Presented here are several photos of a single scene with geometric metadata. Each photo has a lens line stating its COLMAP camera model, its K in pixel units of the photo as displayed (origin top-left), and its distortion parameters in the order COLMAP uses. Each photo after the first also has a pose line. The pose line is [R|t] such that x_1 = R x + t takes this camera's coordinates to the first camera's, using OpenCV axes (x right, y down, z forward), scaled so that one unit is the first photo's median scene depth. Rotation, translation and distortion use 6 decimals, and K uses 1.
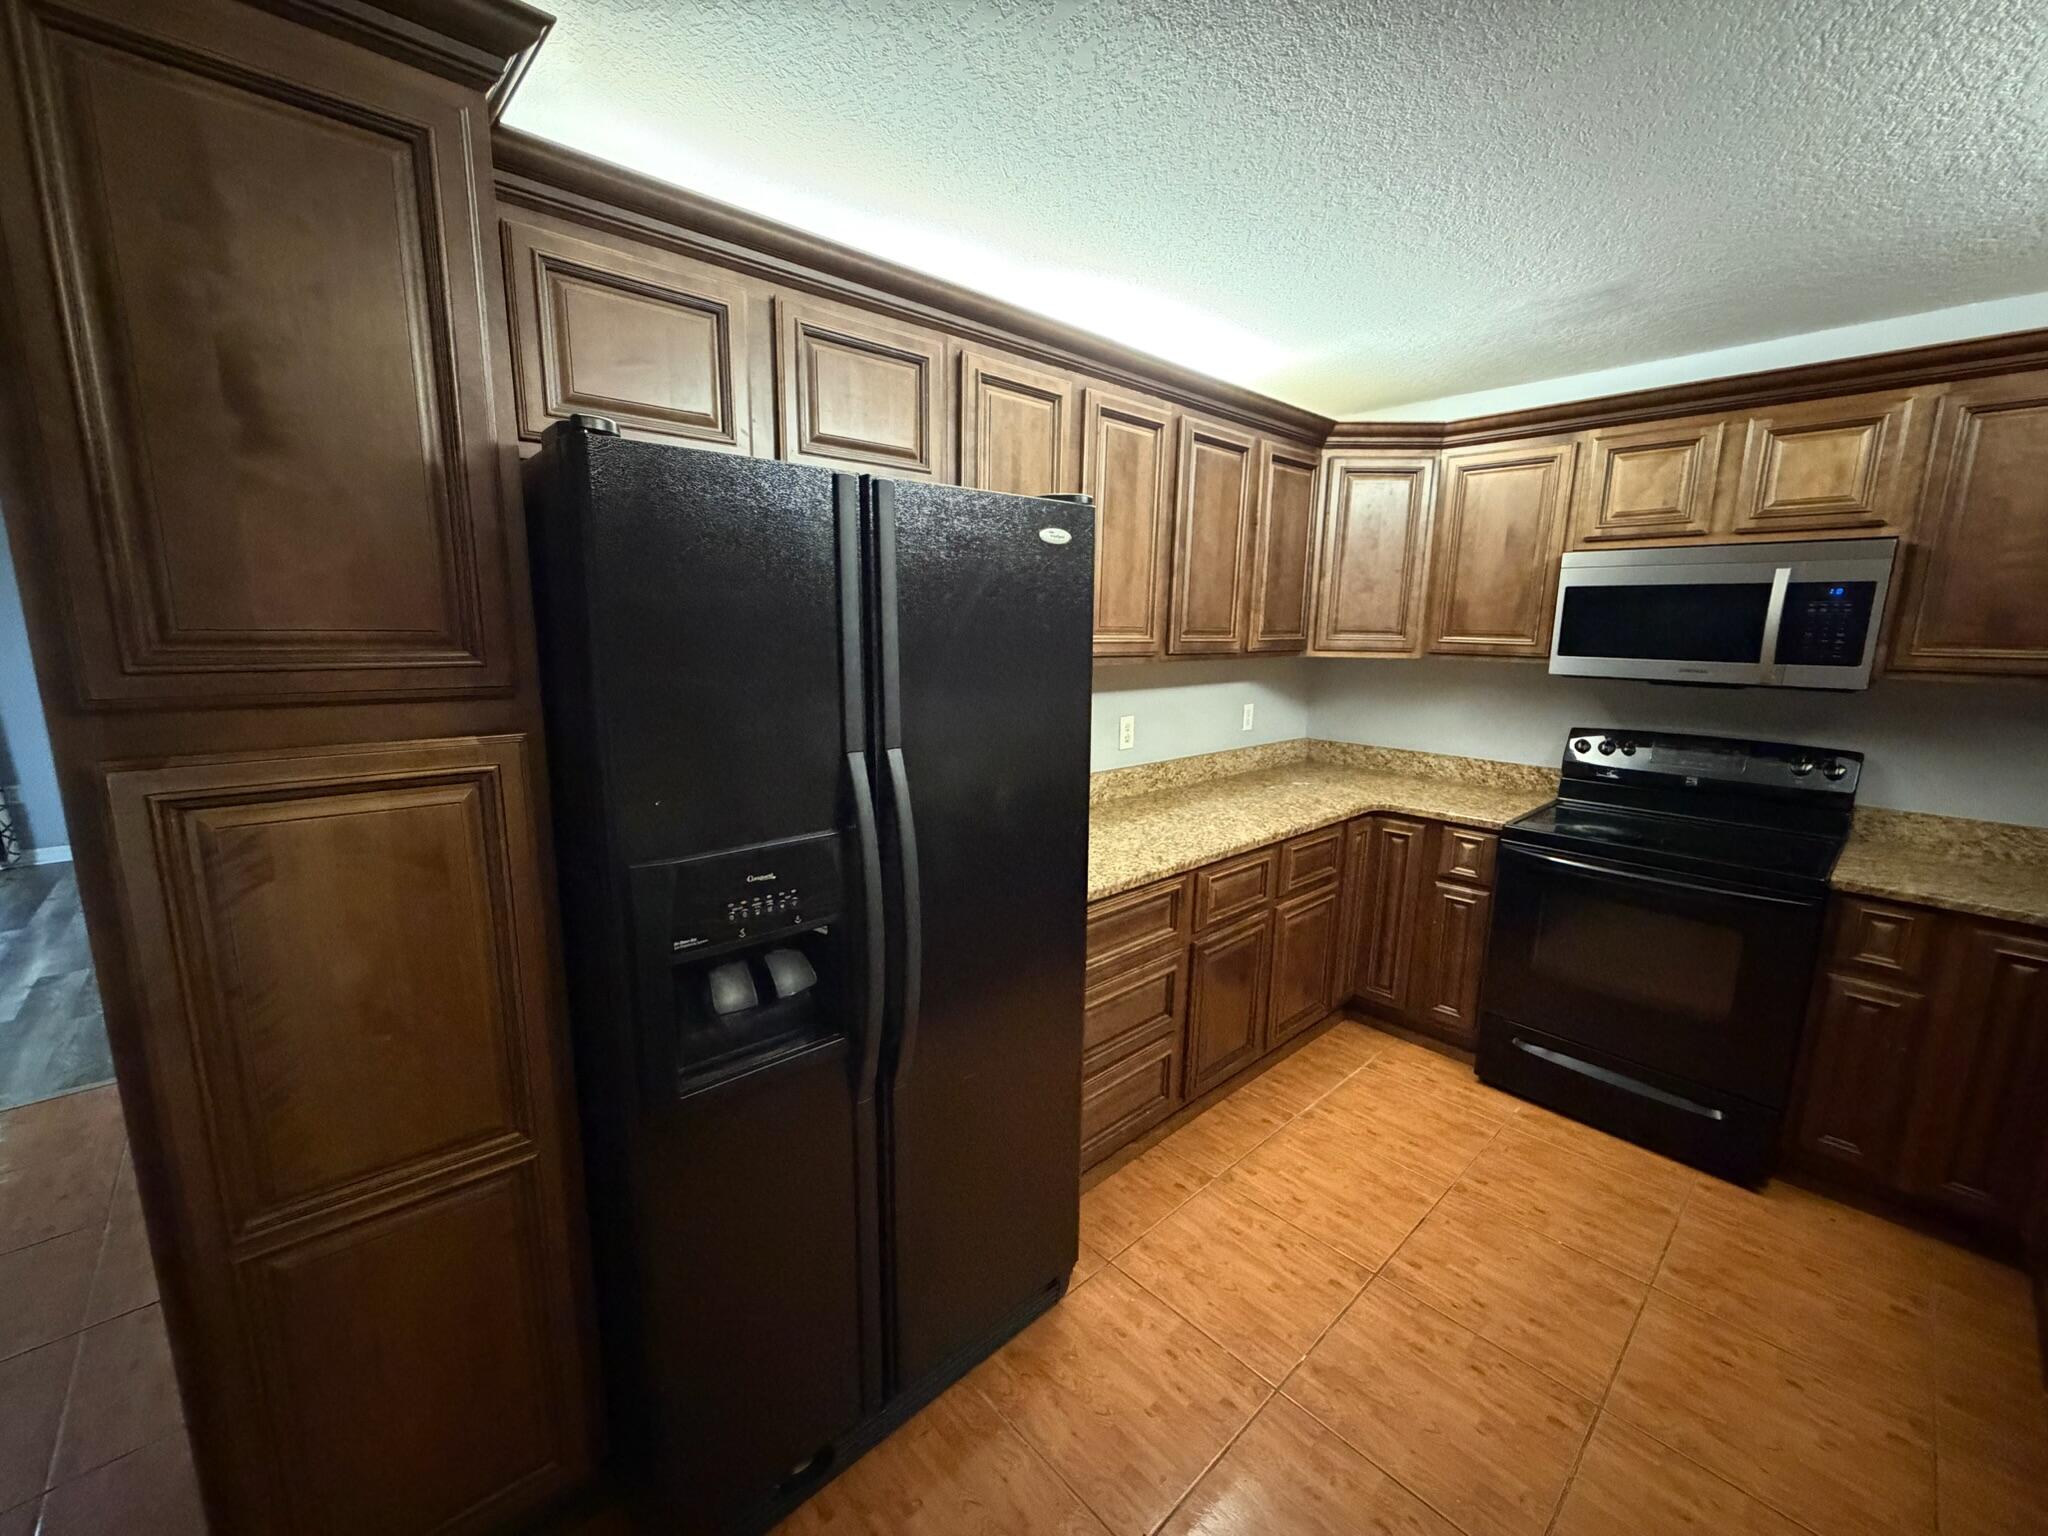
lens RADIAL K [[822.1, 0, 1016.5], [0, 822.1, 771.7], [0, 0, 1]] dist [0.000237, 0.000262]
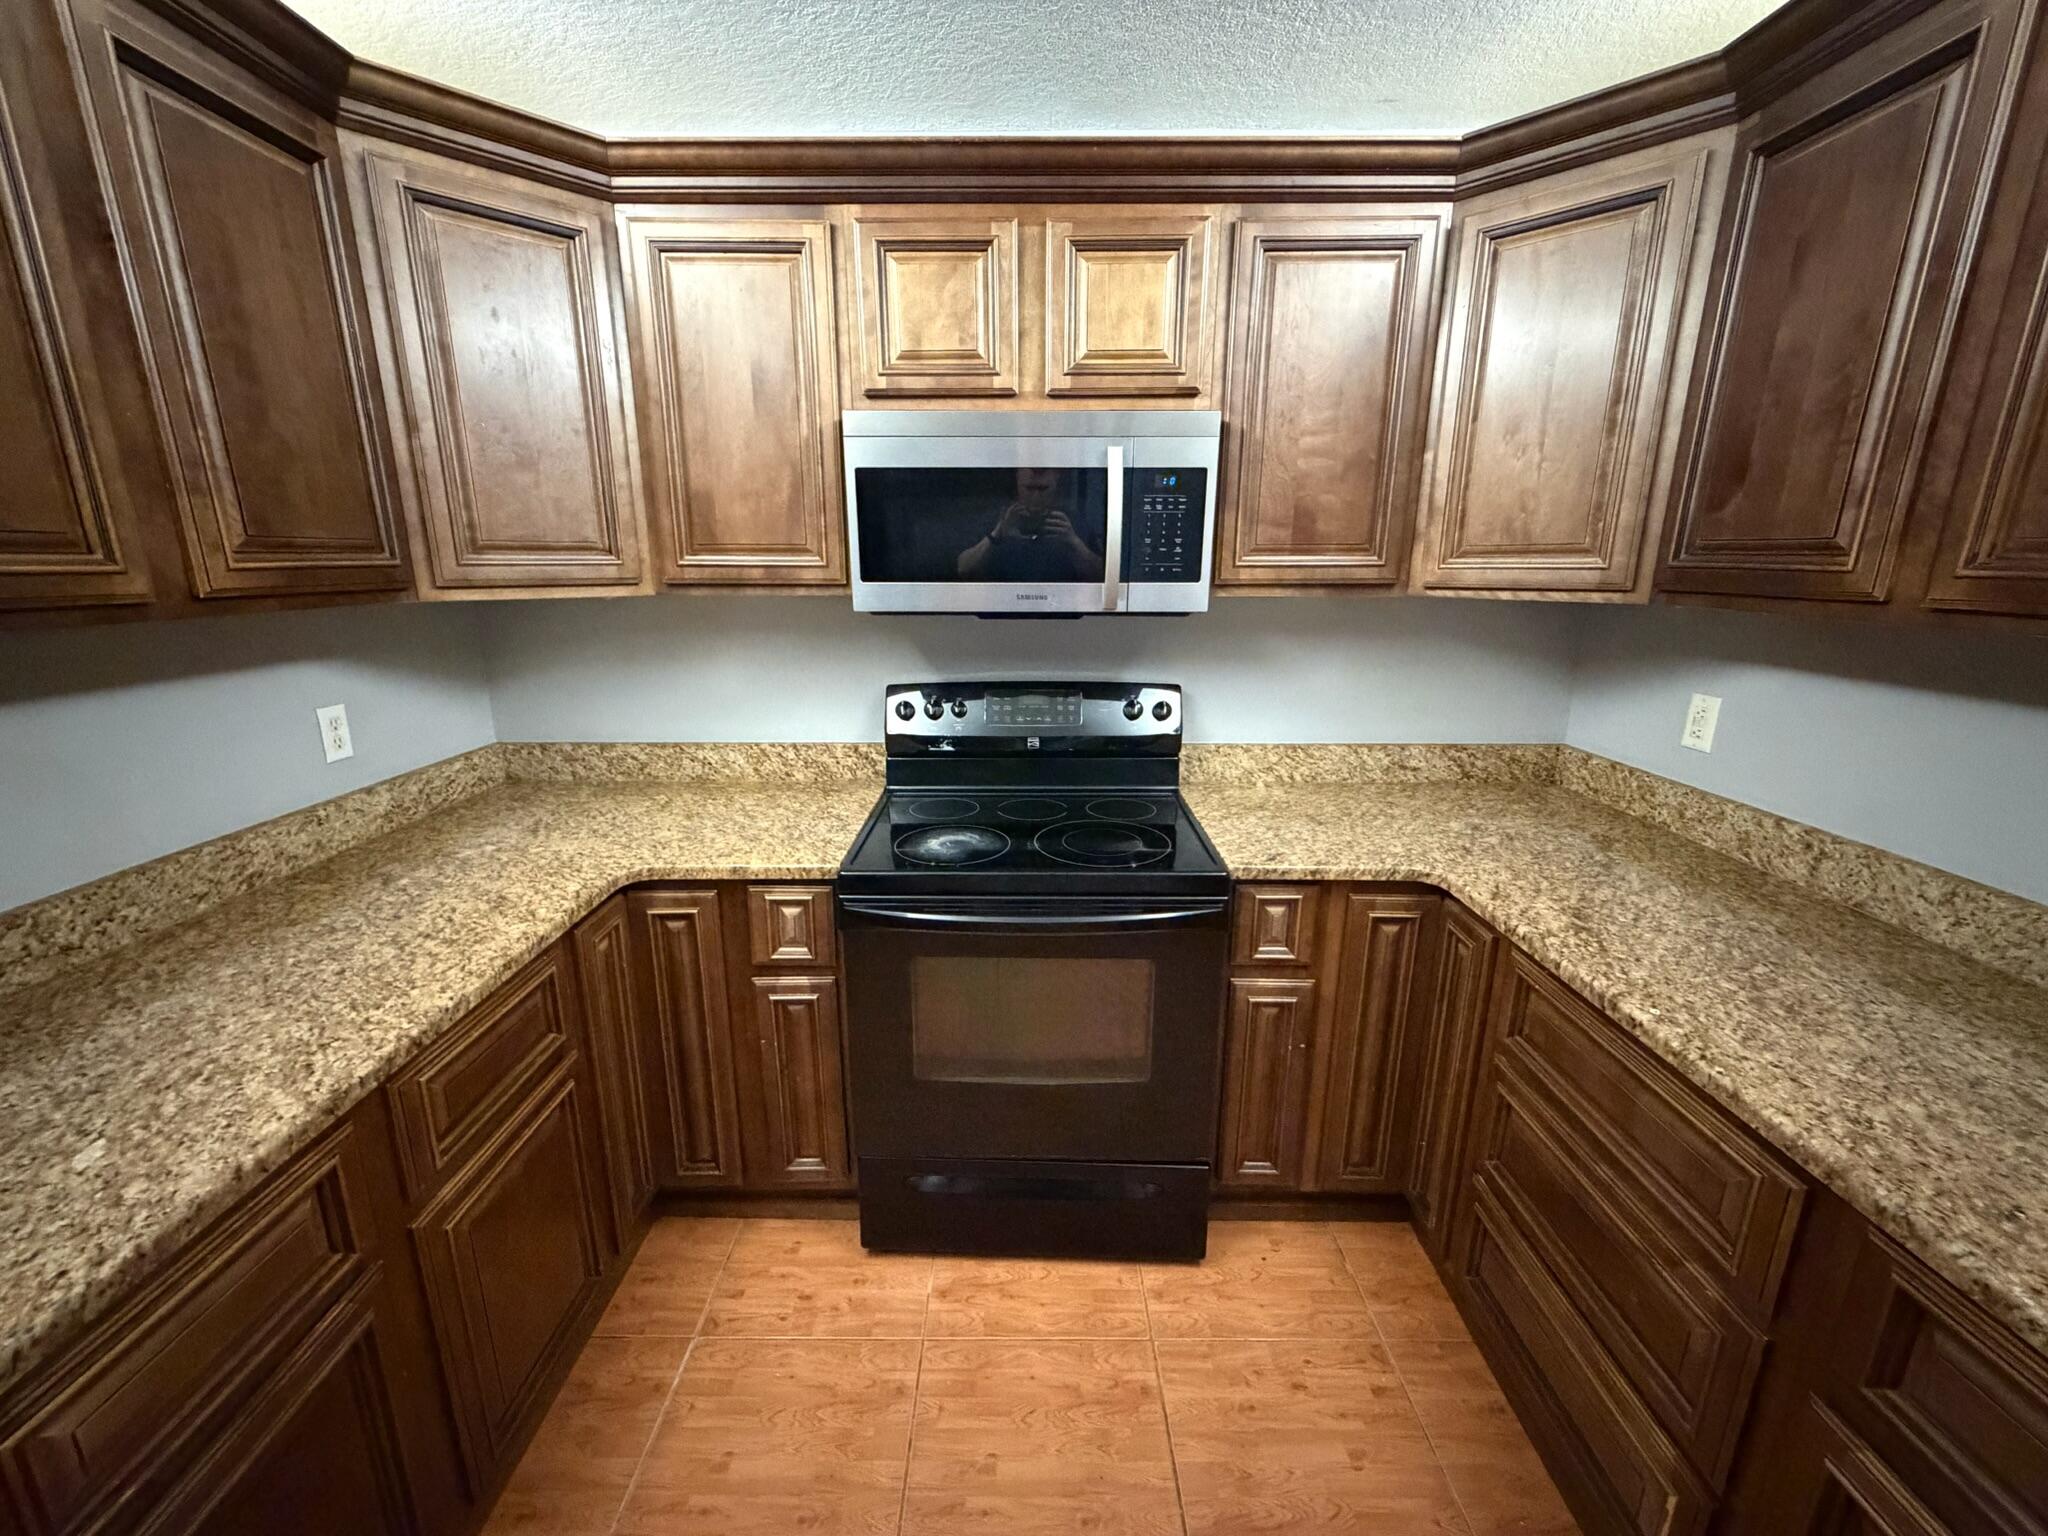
lens RADIAL K [[822.1, 0, 1016.5], [0, 822.1, 771.7], [0, 0, 1]] dist [0.000237, 0.000262]
pose [[0.680493, -0.196850, 0.705818, 0.257982], [0.141832, 0.980408, 0.136689, -0.065581], [-0.718897, 0.007092, 0.695081, 0.464109]]
